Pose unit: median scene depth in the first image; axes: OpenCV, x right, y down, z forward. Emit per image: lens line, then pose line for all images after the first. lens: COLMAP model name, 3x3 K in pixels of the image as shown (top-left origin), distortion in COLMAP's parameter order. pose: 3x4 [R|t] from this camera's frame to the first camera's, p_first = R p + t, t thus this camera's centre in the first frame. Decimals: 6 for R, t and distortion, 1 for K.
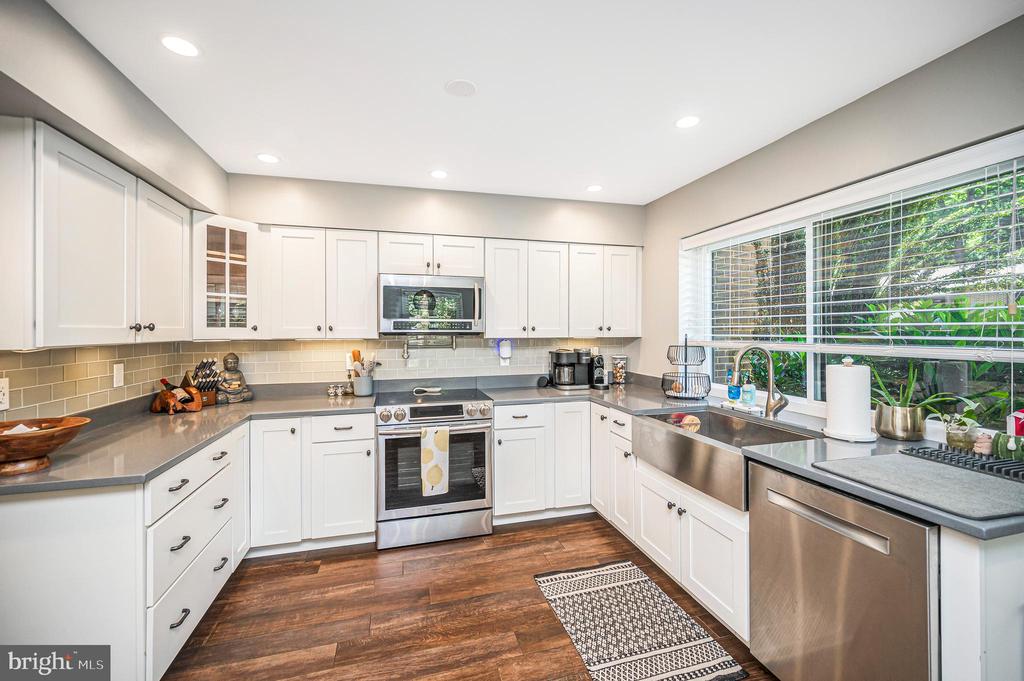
lens RADIAL K [[420.9, 0, 515.8], [0, 420.9, 330.5], [0, 0, 1]] dist [0.002130, 0.000008]
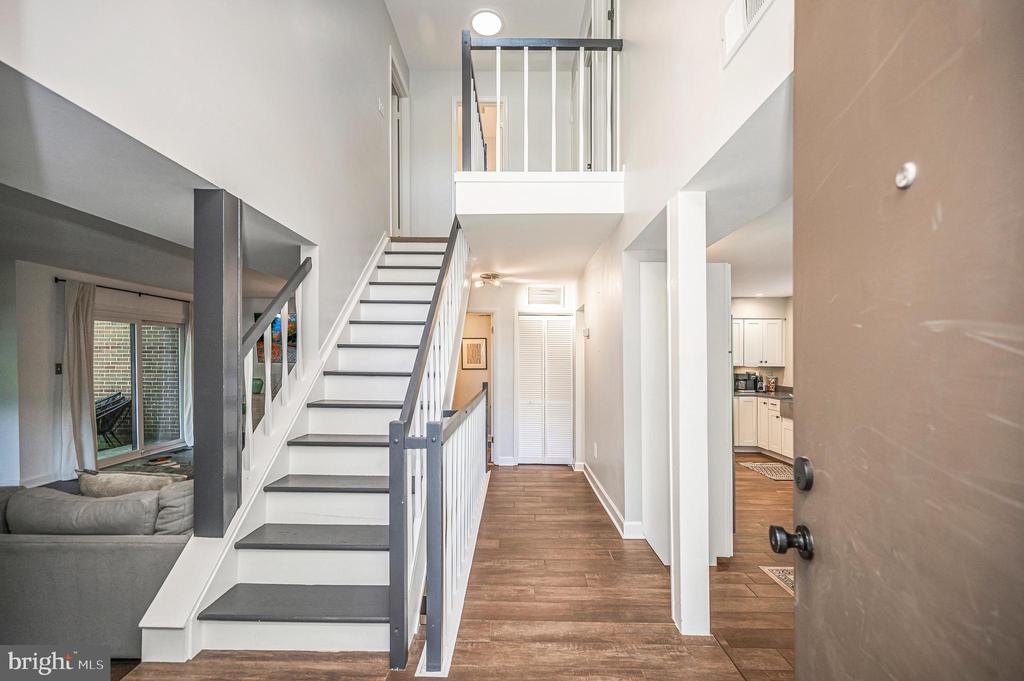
lens RADIAL K [[428.6, 0, 512.5], [0, 428.6, 356.9], [0, 0, 1]] dist [-0.000401, 0.000016]
pose [[0.960930, 0.001984, -0.276785, -0.418518], [-0.003036, 0.999990, -0.003372, -0.019993], [0.276776, 0.004080, 0.960926, -1.440345]]
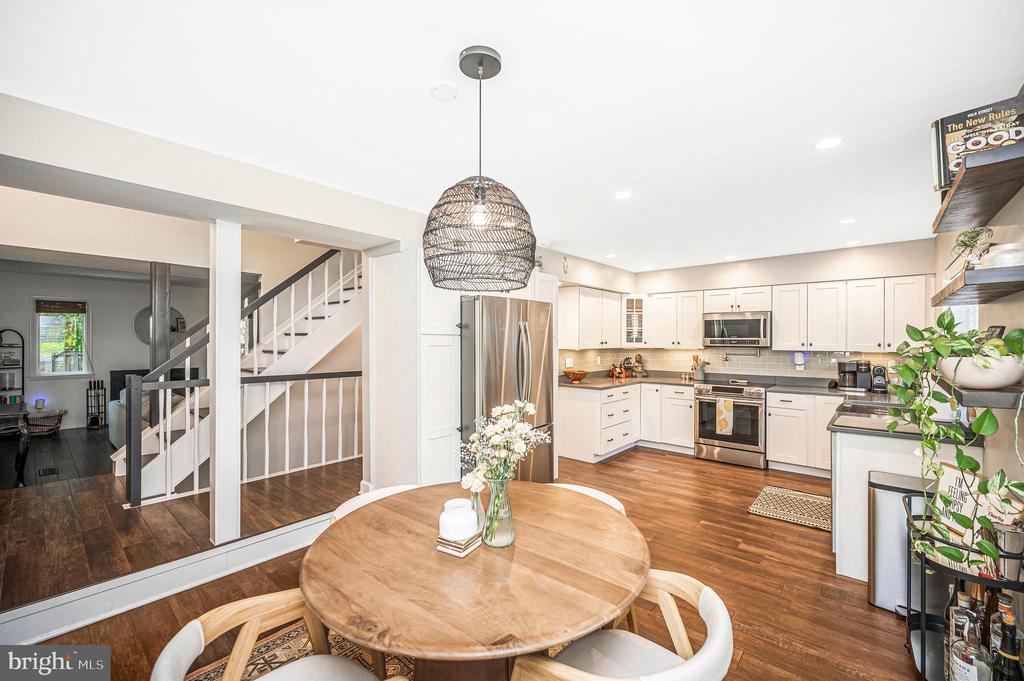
lens RADIAL K [[413.7, 0, 512.0], [0, 413.7, 340.5], [0, 0, 1]] dist [0.000533, 0.000086]
pose [[0.541439, 0.005466, -0.840722, 0.745807], [-0.003487, 0.999985, 0.004256, -0.022522], [0.840733, 0.000627, 0.541450, -0.681406]]
